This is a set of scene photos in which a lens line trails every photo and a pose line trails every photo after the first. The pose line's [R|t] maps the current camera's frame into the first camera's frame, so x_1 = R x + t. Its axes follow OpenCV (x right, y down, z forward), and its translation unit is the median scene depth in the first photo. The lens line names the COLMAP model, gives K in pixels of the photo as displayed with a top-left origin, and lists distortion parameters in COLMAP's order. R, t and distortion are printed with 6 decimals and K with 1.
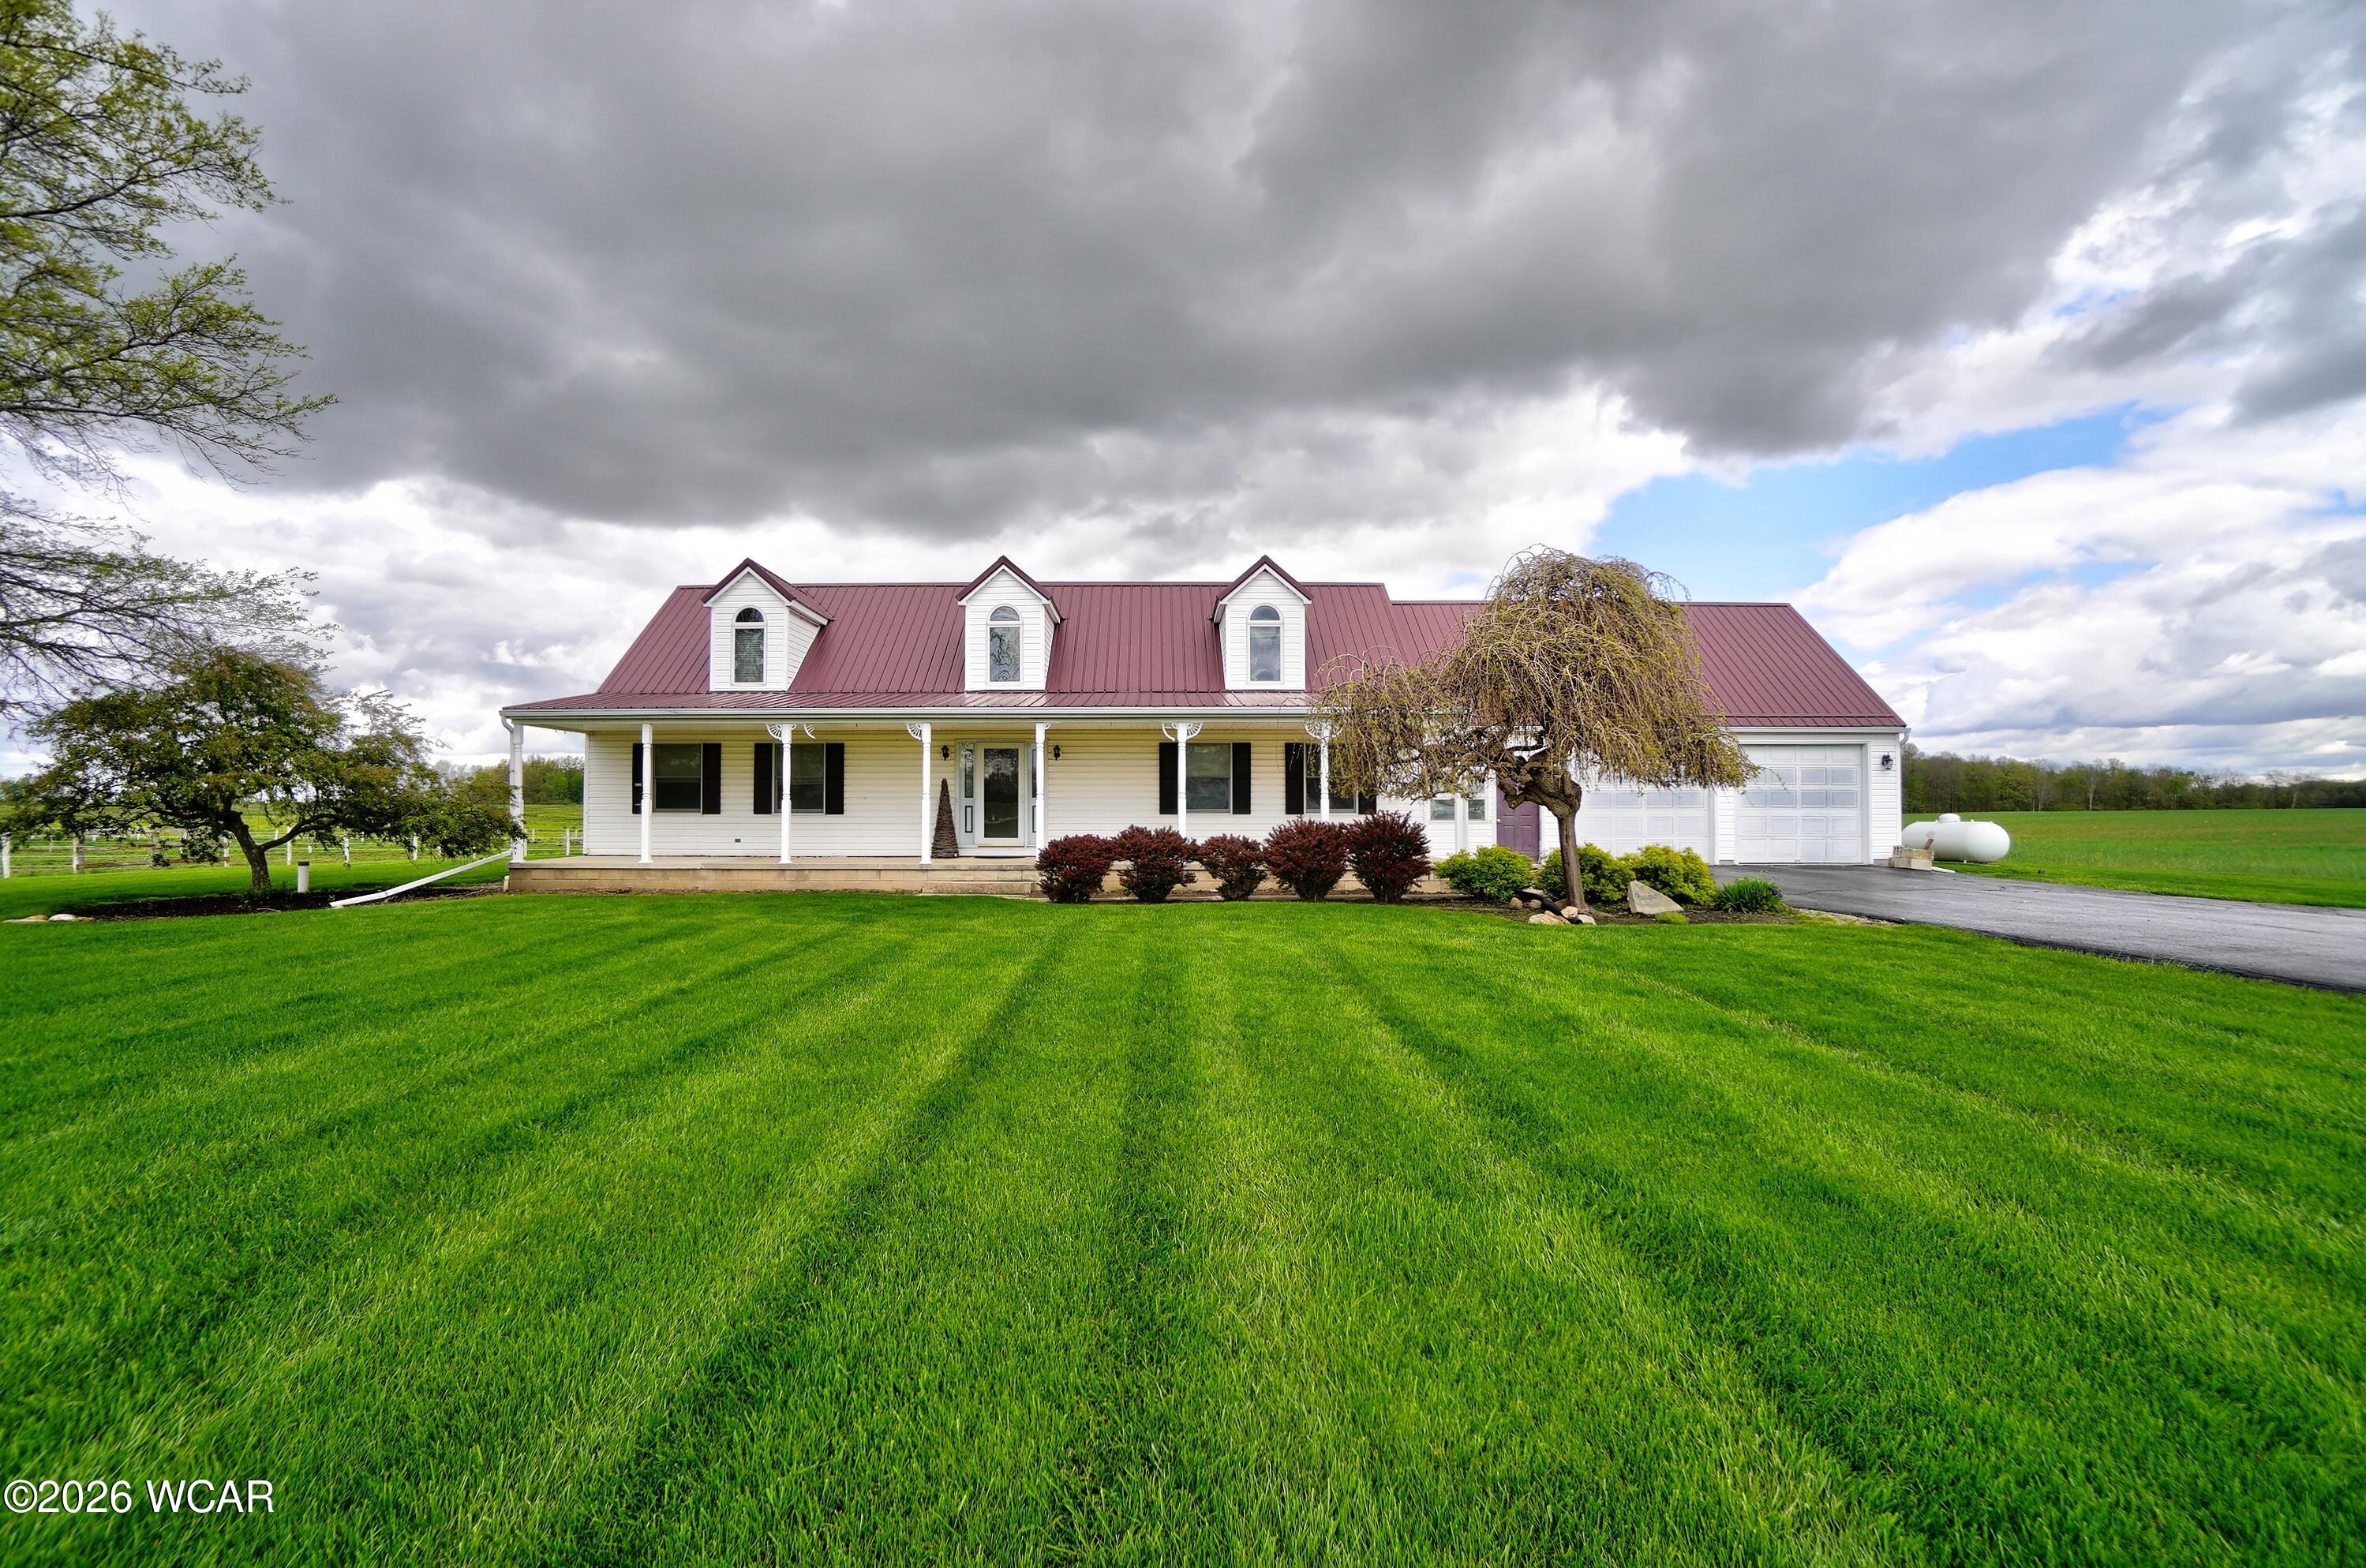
lens RADIAL K [[1021.1, 0, 1194.6], [0, 1021.1, 788.6], [0, 0, 1]] dist [-0.025273, 0.000912]
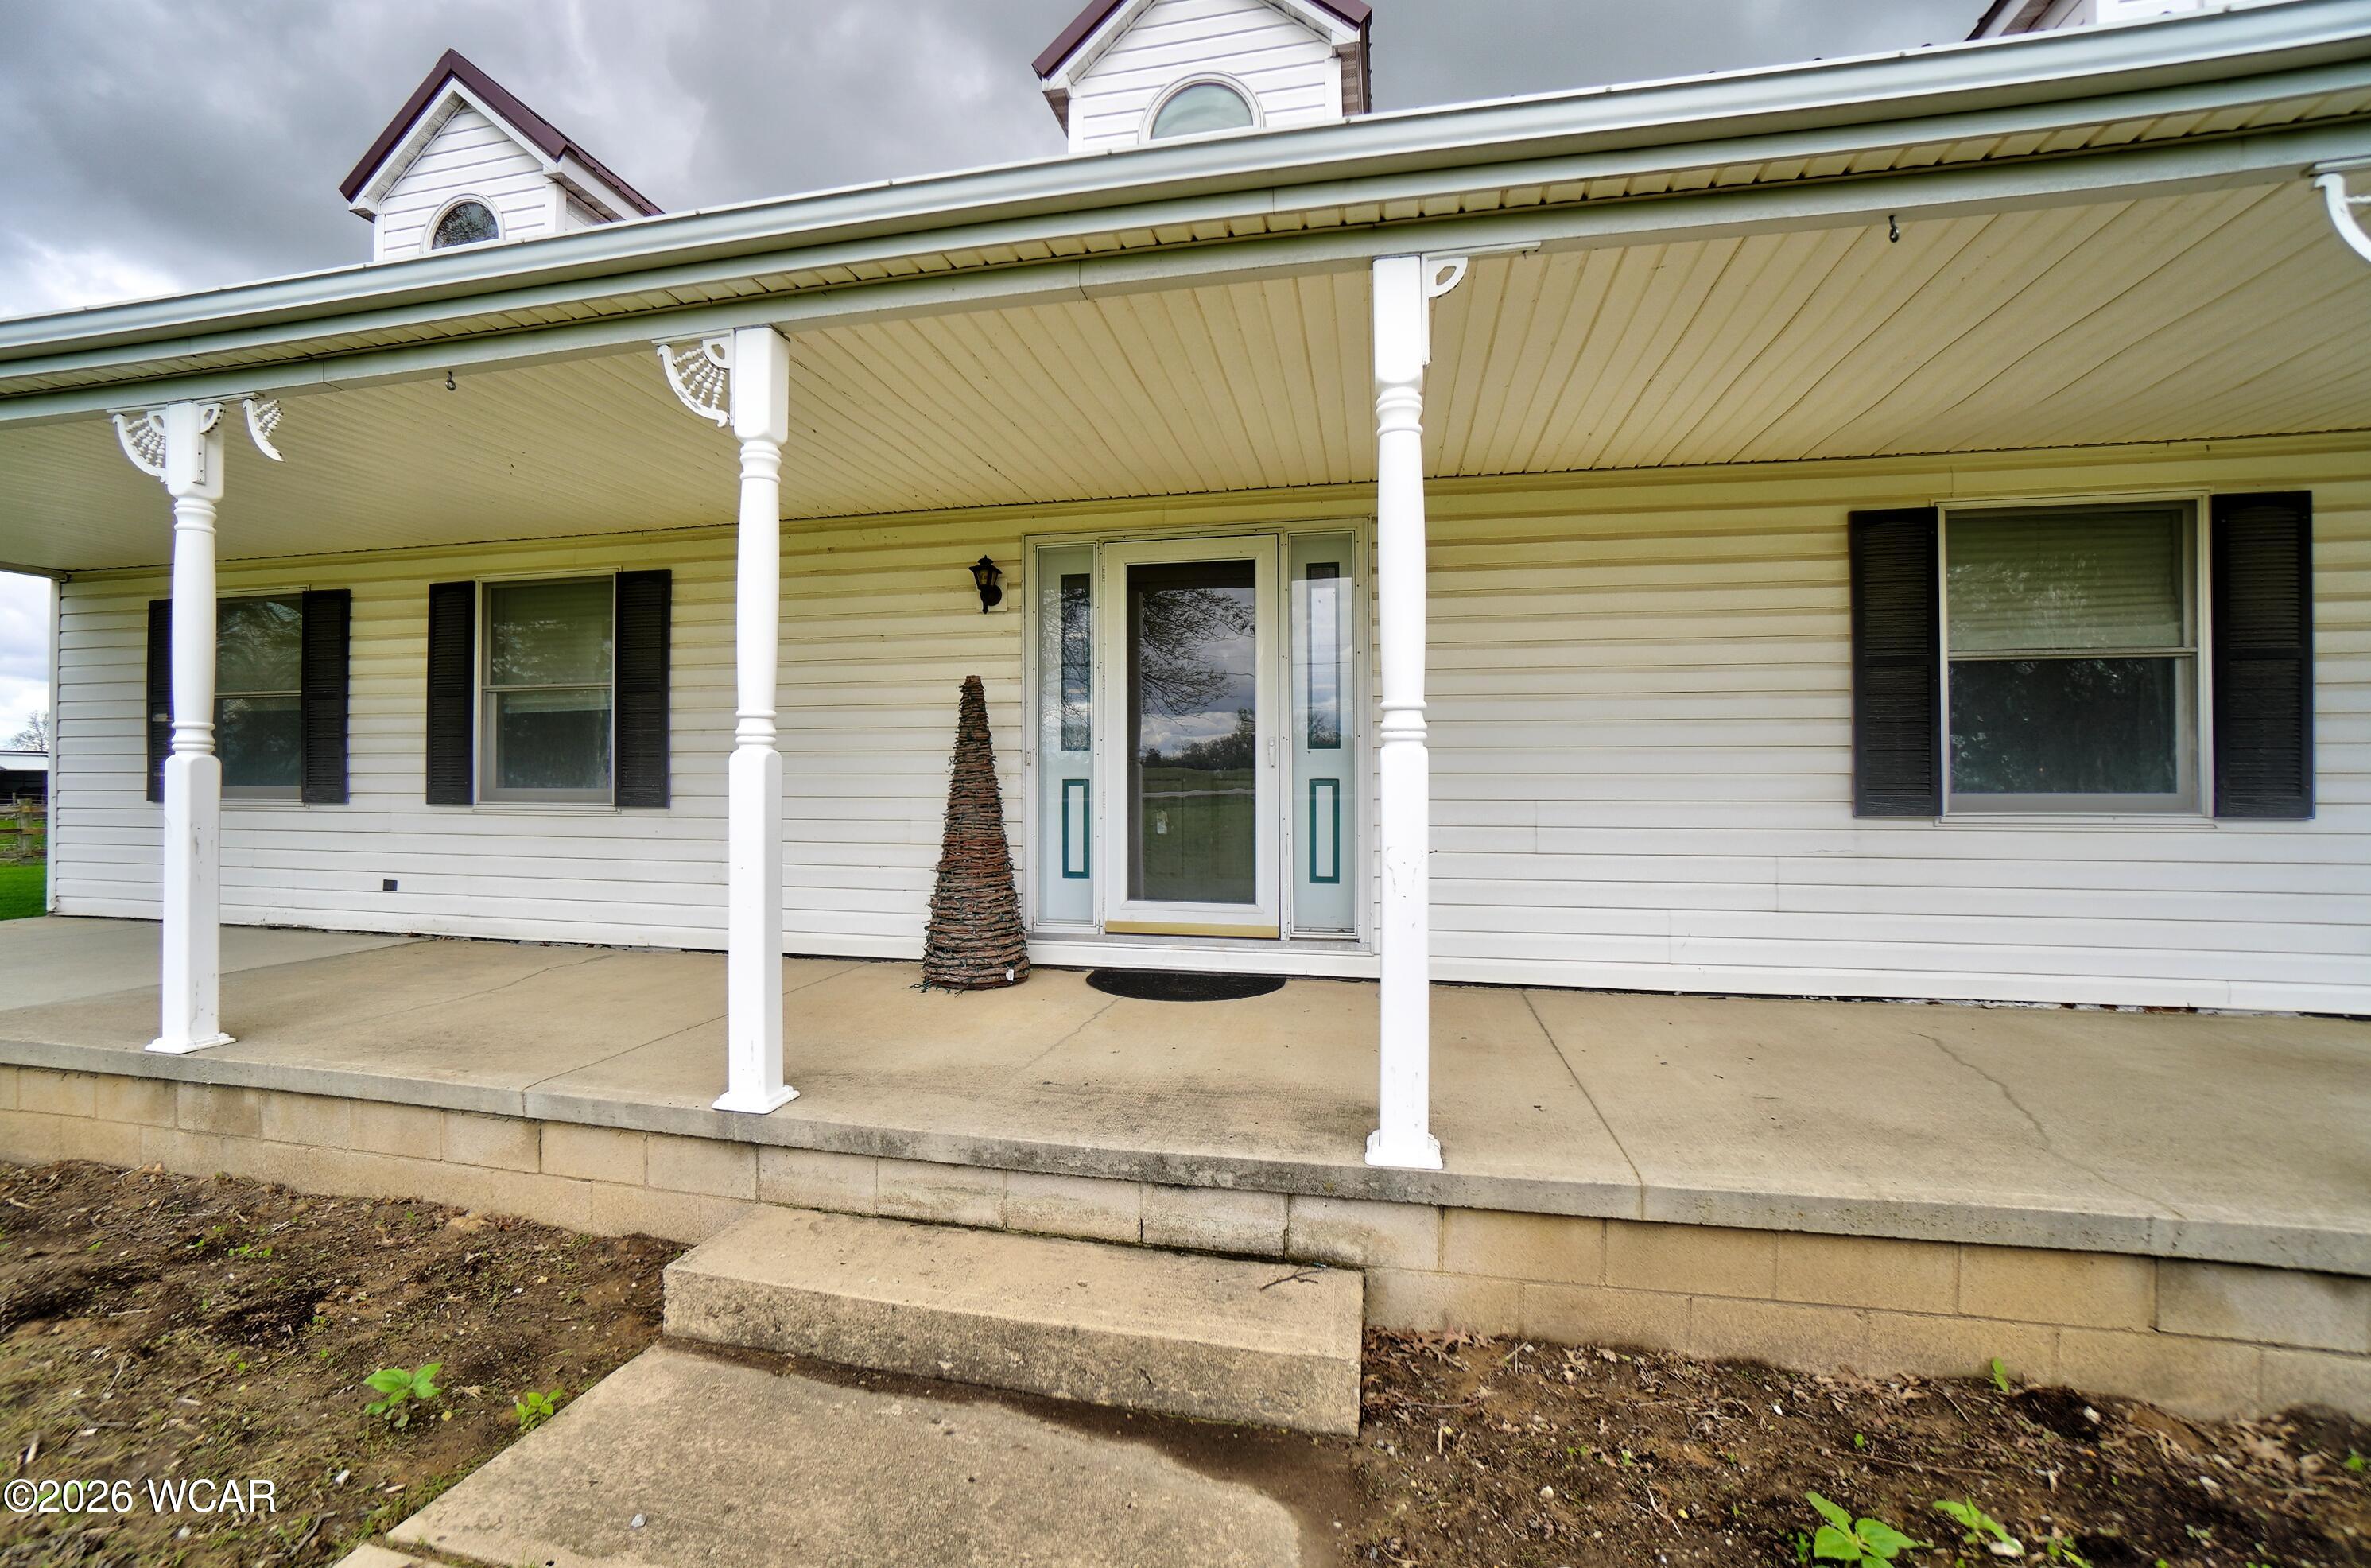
lens RADIAL K [[1001.3, 0, 1178.1], [0, 1001.3, 779.6], [0, 0, 1]] dist [-0.023422, 0.000392]
pose [[0.971566, 0.001471, -0.236766, -0.131821], [0.003361, 0.999794, 0.020003, 0.011727], [0.236747, -0.020230, 0.971361, 0.757484]]
